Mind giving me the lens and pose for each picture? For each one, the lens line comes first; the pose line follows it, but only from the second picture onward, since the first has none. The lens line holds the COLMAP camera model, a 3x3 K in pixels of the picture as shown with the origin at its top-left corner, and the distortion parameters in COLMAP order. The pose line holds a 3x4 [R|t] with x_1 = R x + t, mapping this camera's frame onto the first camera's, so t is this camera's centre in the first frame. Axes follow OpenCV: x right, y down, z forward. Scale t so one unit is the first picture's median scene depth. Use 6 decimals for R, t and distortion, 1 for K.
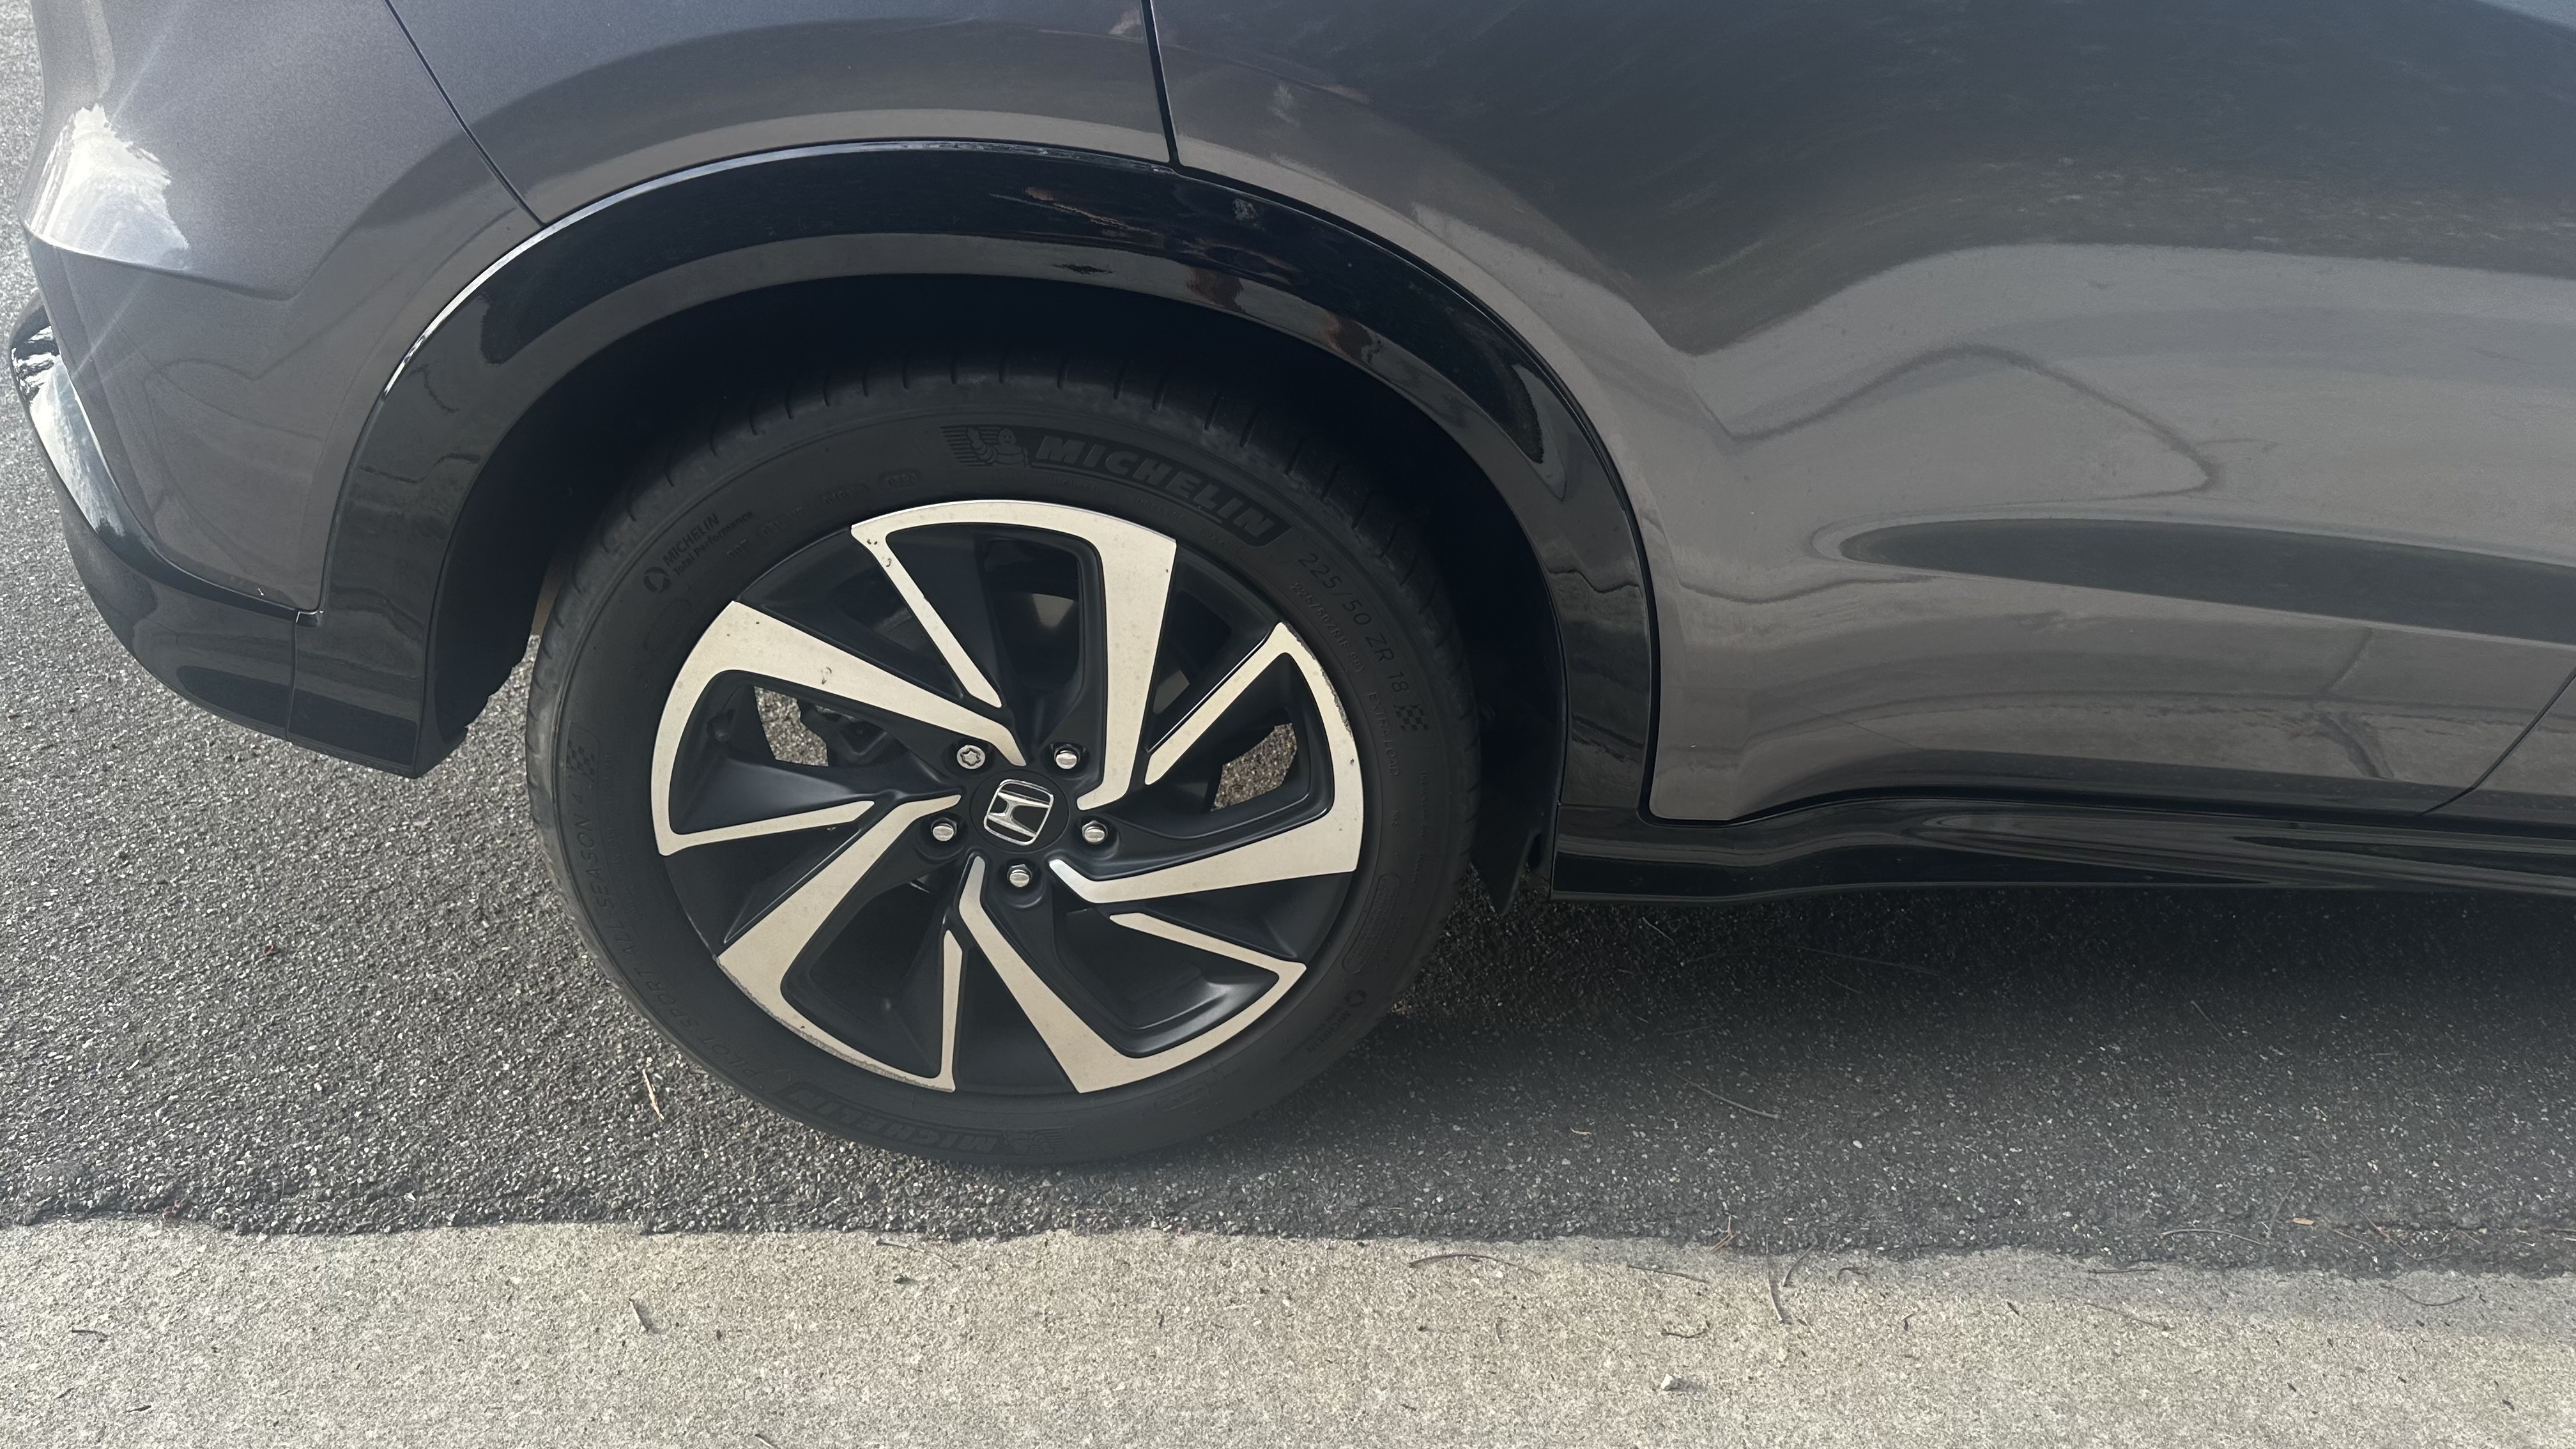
lens RADIAL K [[1962.8, 0, 1372.7], [0, 1962.8, 717.2], [0, 0, 1]] dist [0.050195, -0.060713]
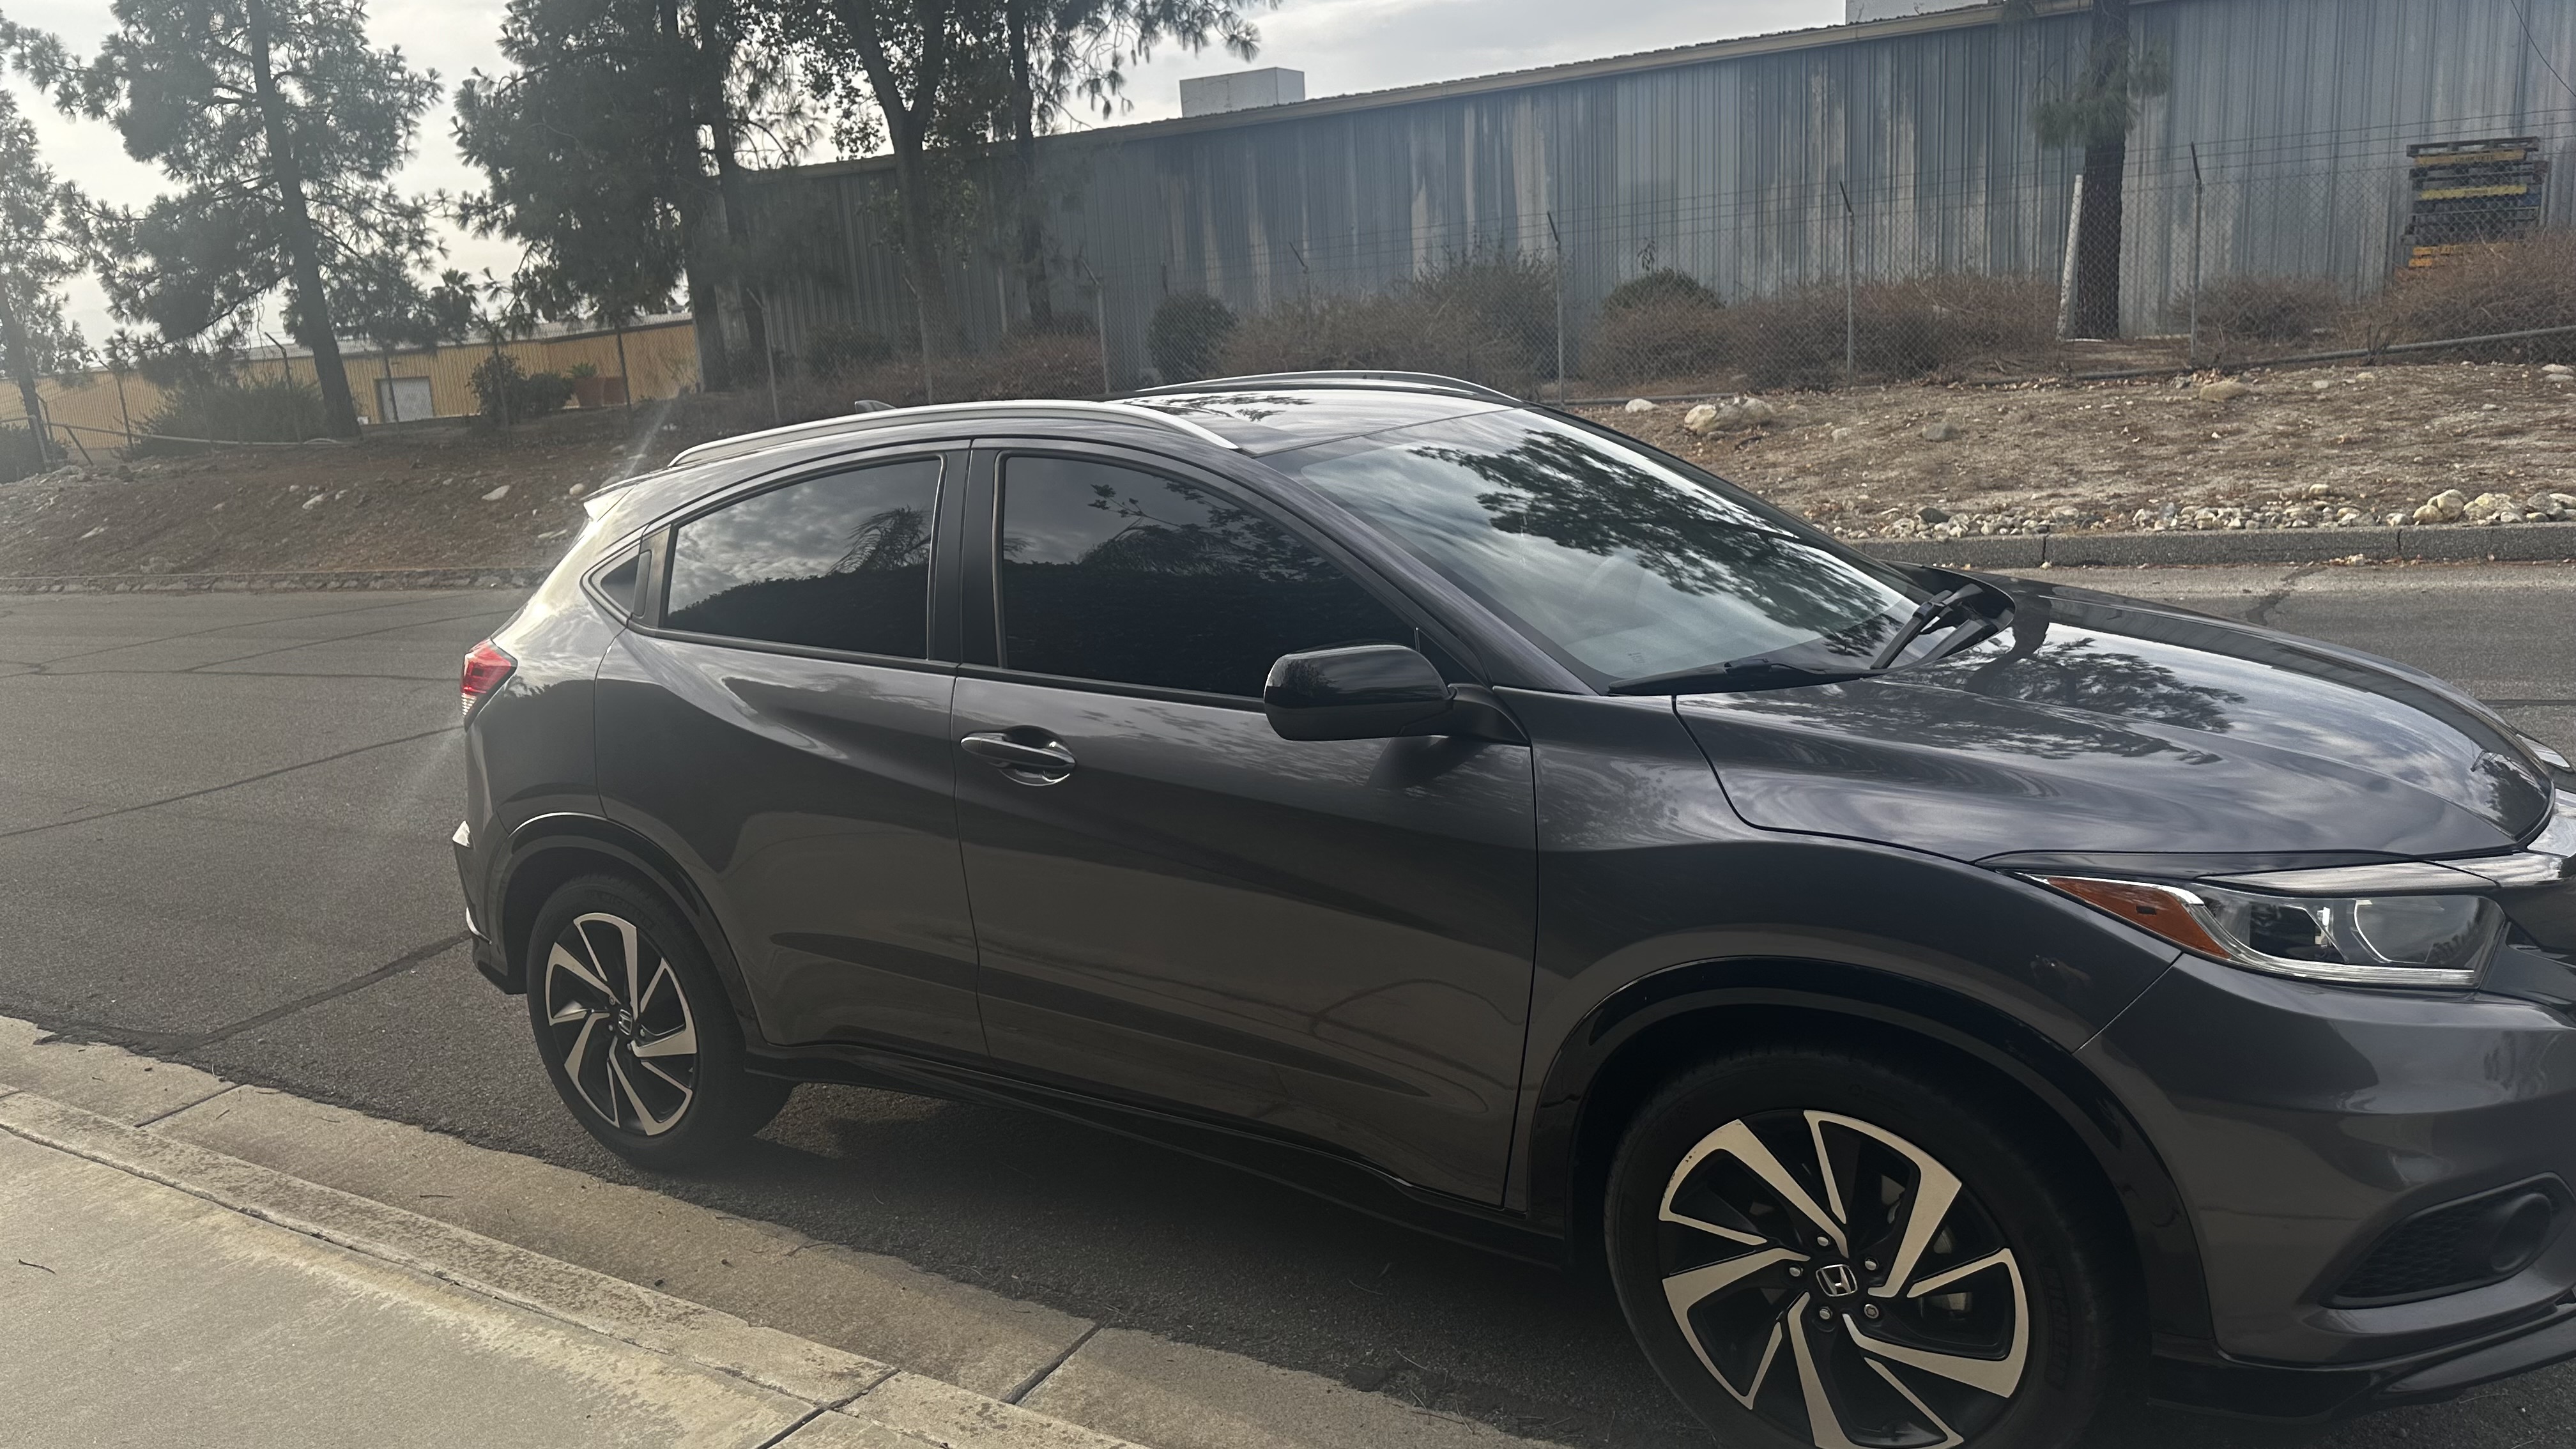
lens RADIAL K [[1827.4, 0, 1264.3], [0, 1827.4, 711.2], [0, 0, 1]] dist [0.038776, -0.047840]
pose [[0.781497, -0.043620, -0.622382, 2.219623], [-0.176802, 0.941178, -0.287966, 0.222285], [0.598333, 0.335083, 0.727816, -0.596102]]
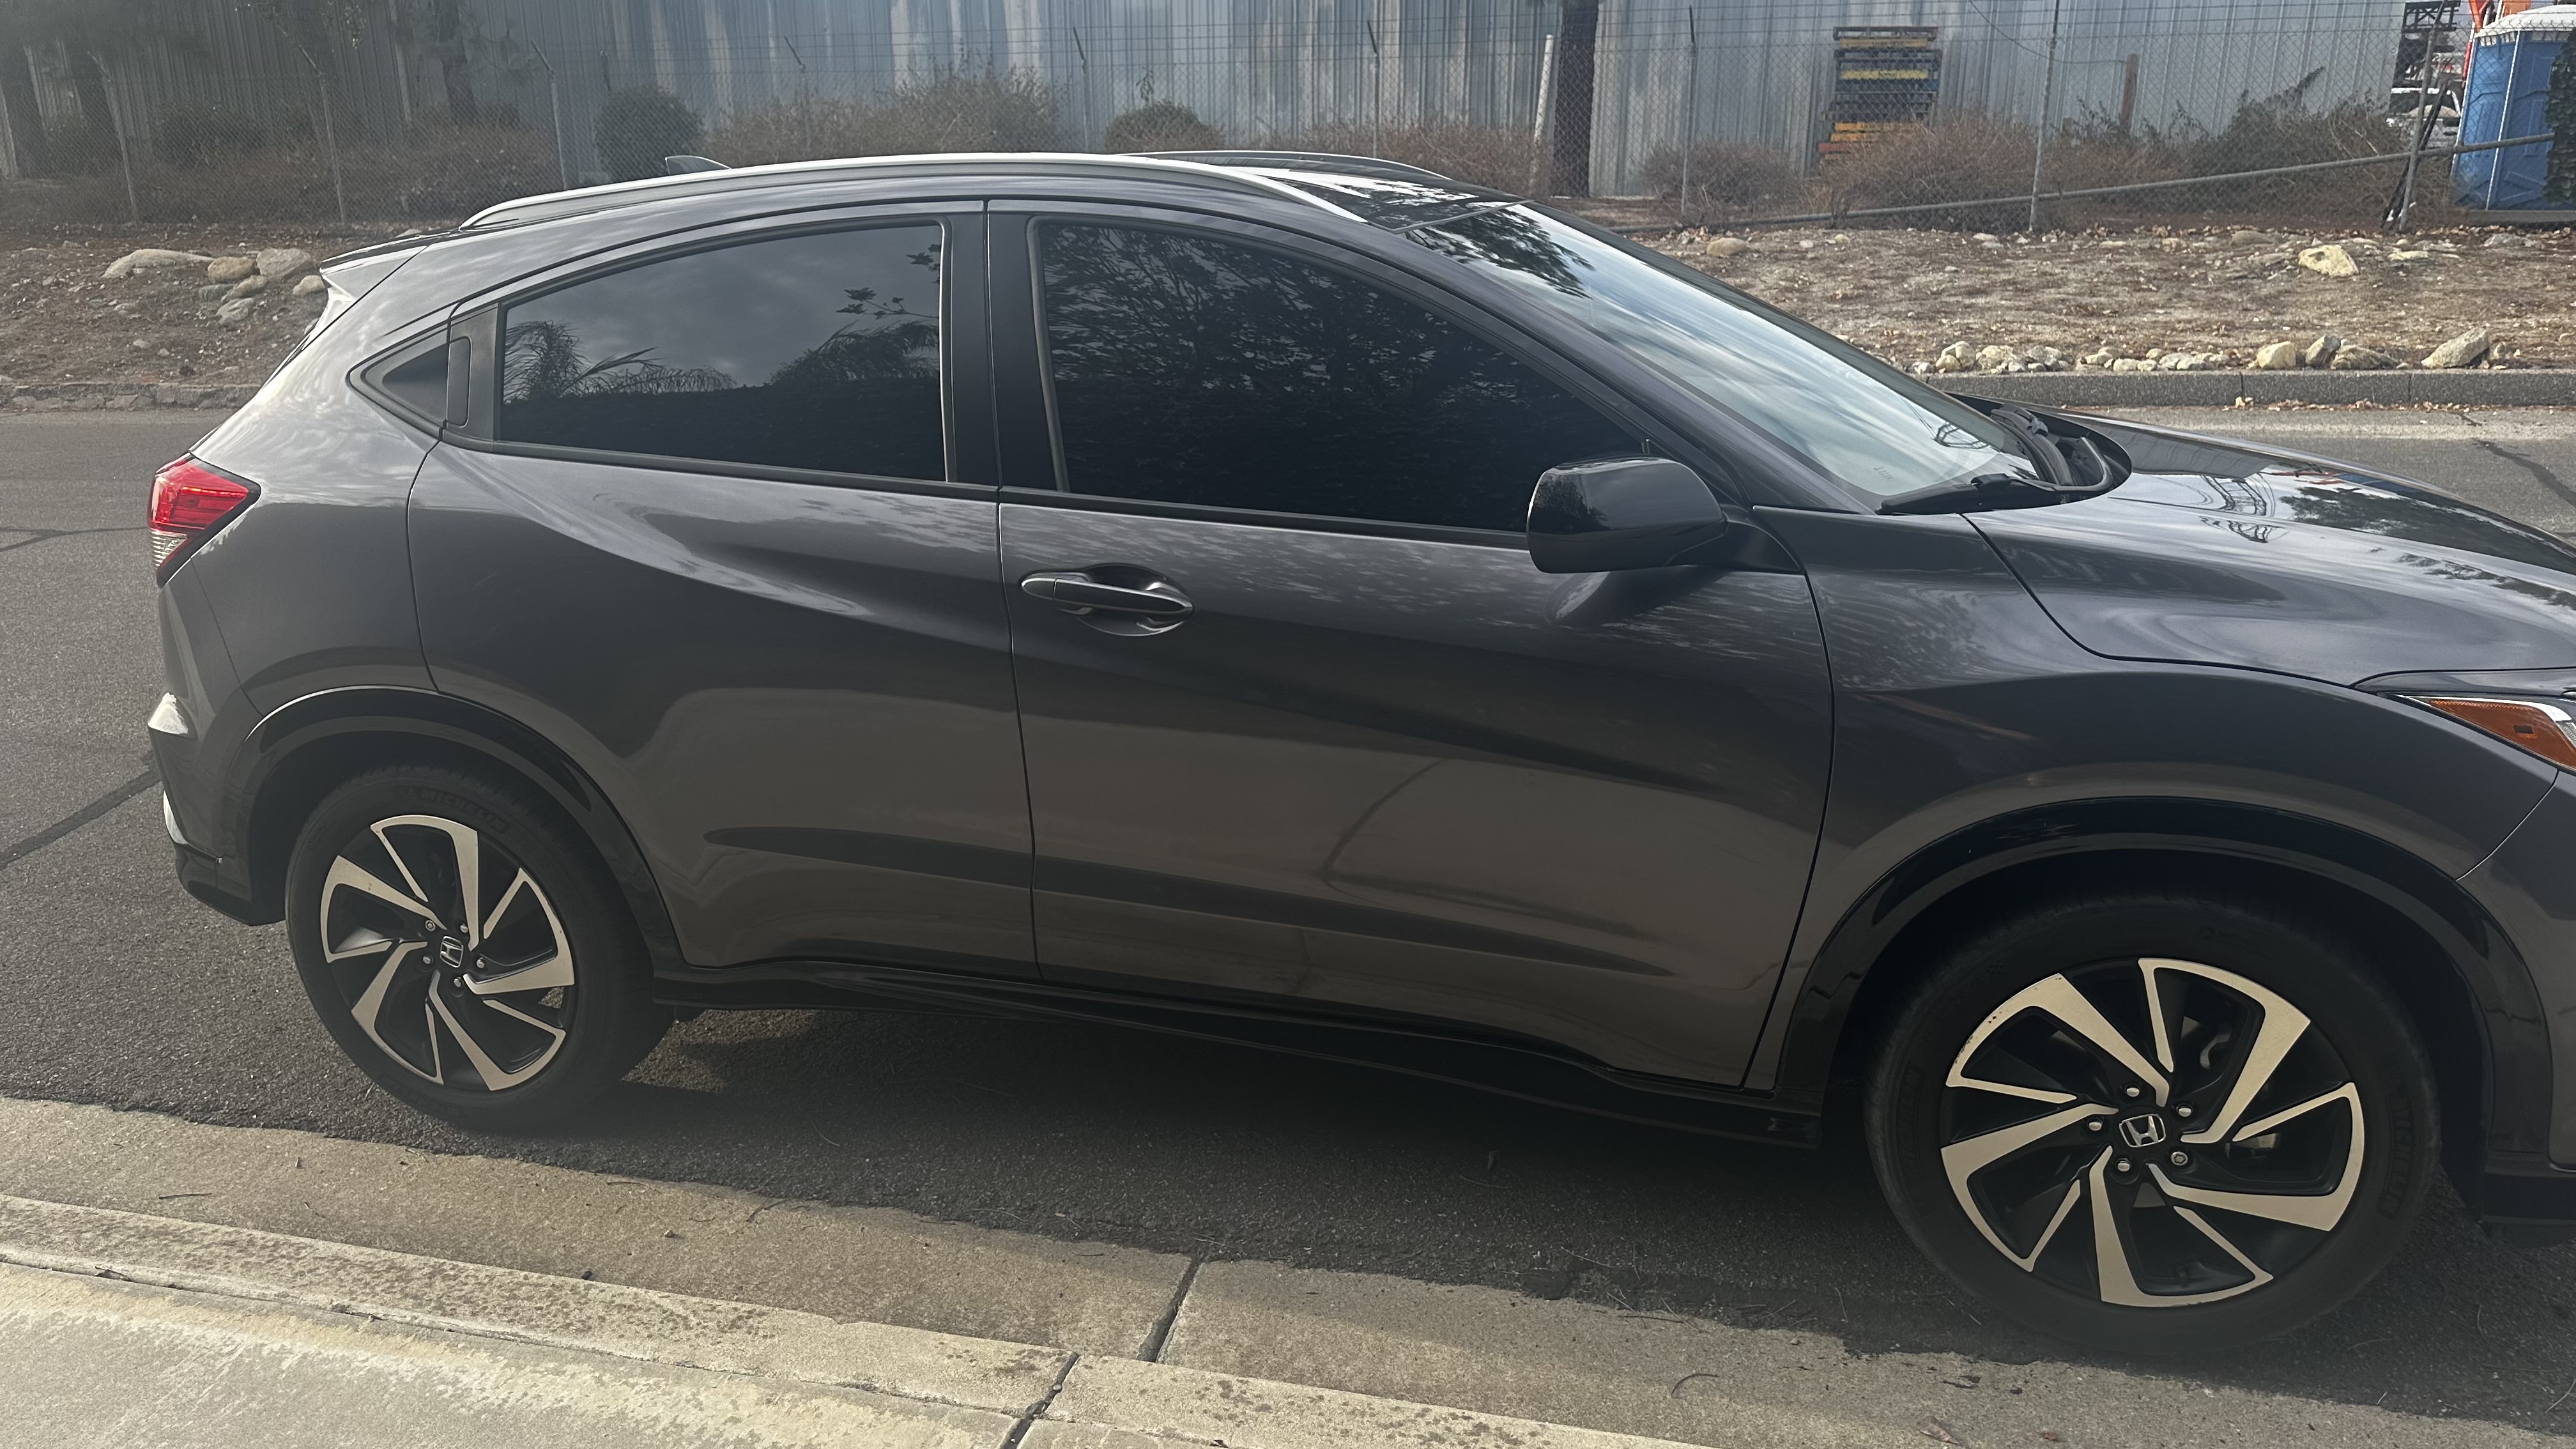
lens RADIAL K [[1822.9, 0, 1268.7], [0, 1822.9, 720.8], [0, 0, 1]] dist [0.038946, -0.046989]
pose [[0.935555, -0.021396, -0.352532, 1.424474], [-0.068647, 0.968111, -0.240932, 0.227336], [0.346445, 0.249605, 0.904253, -0.682237]]
